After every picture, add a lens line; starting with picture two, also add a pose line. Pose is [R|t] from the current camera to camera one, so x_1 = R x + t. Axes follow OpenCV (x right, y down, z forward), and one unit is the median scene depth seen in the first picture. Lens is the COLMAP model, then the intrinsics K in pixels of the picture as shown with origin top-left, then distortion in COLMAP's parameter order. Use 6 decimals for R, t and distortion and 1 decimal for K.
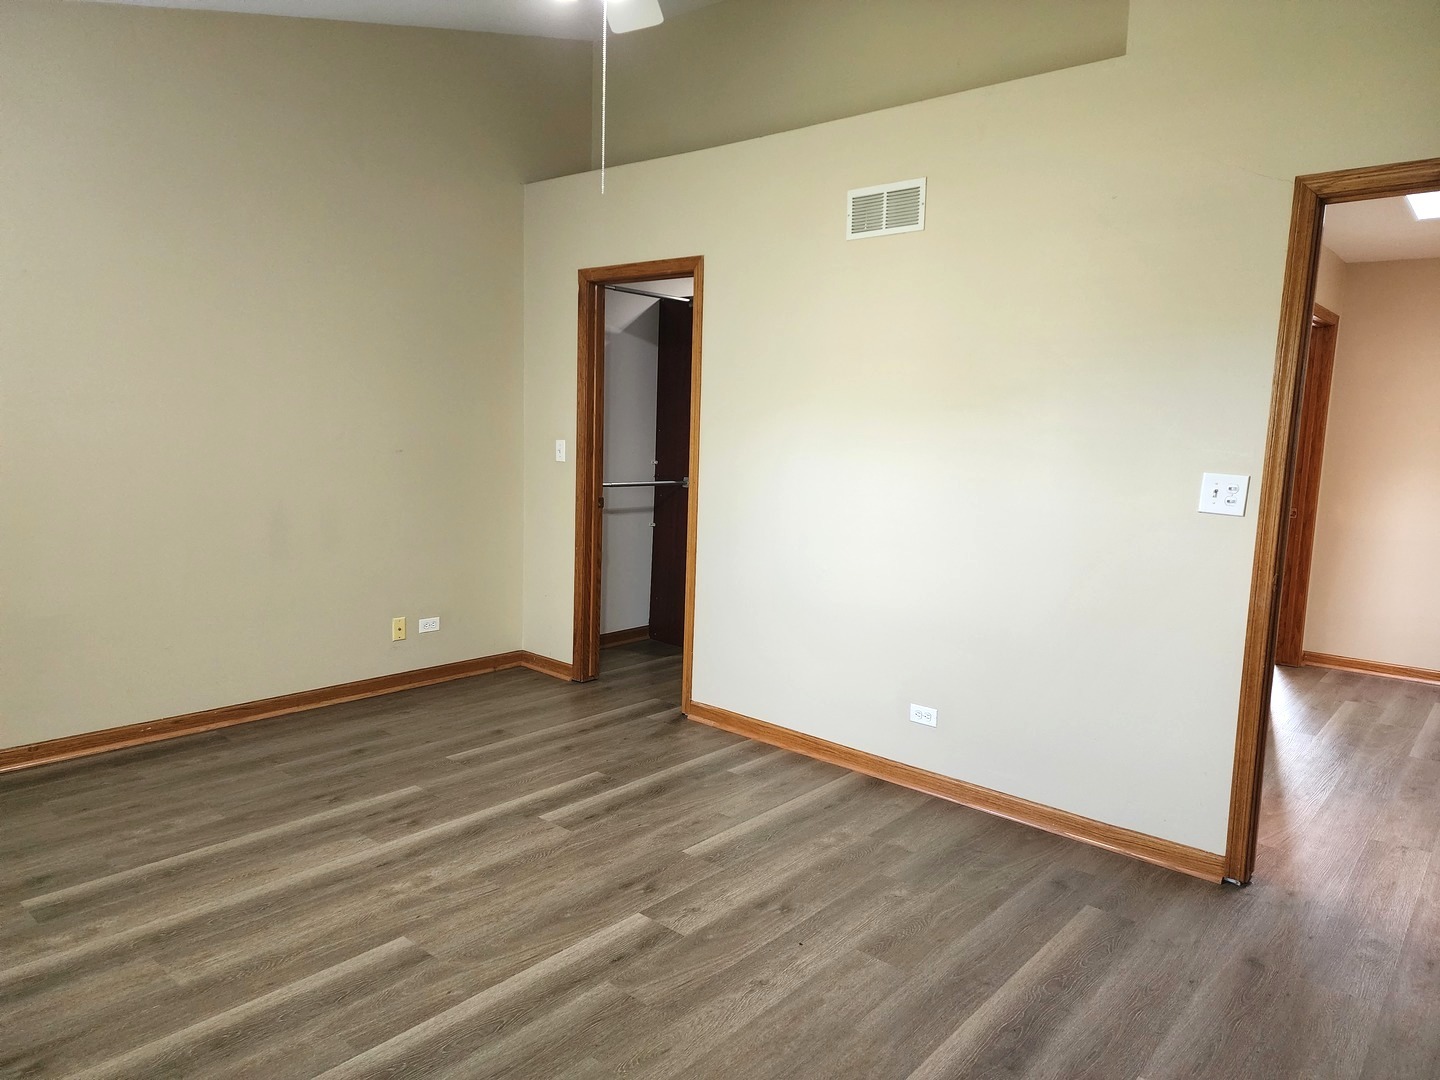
lens RADIAL K [[954.2, 0, 722.5], [0, 954.2, 543.0], [0, 0, 1]] dist [0.073700, -0.045603]
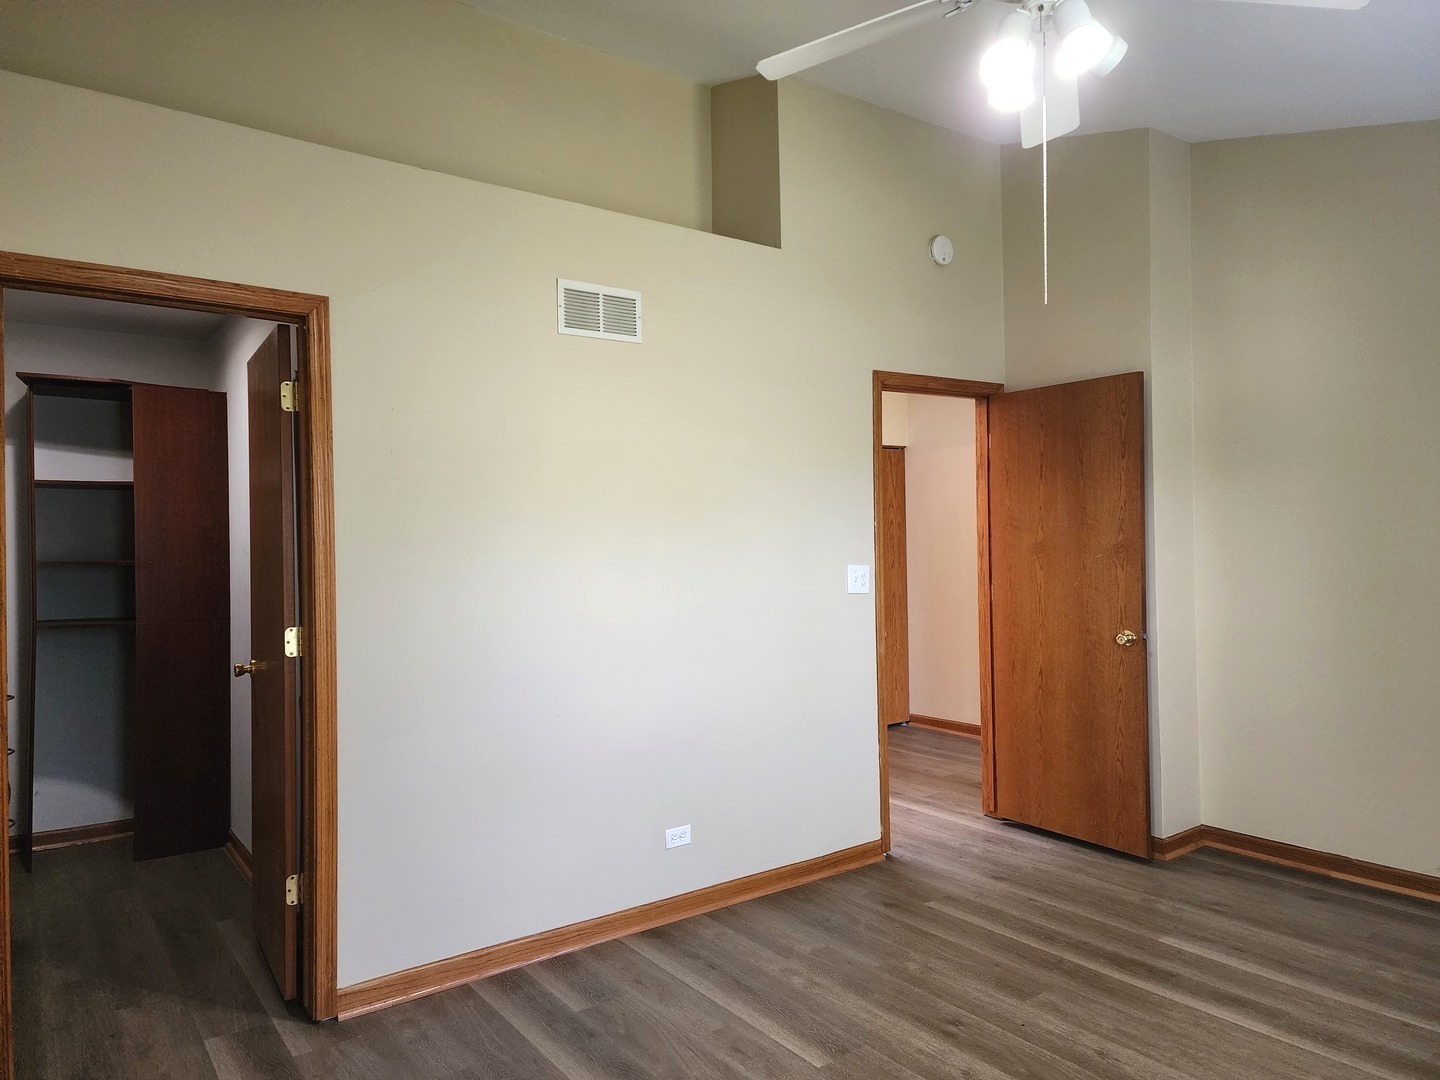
lens RADIAL K [[954.2, 0, 724.0], [0, 954.2, 532.6], [0, 0, 1]] dist [0.073700, -0.045603]
pose [[0.226065, -0.030785, 0.973626, -0.769883], [0.134870, 0.990863, 0.000015, -0.126490], [-0.964730, 0.131309, 0.228151, 0.753663]]
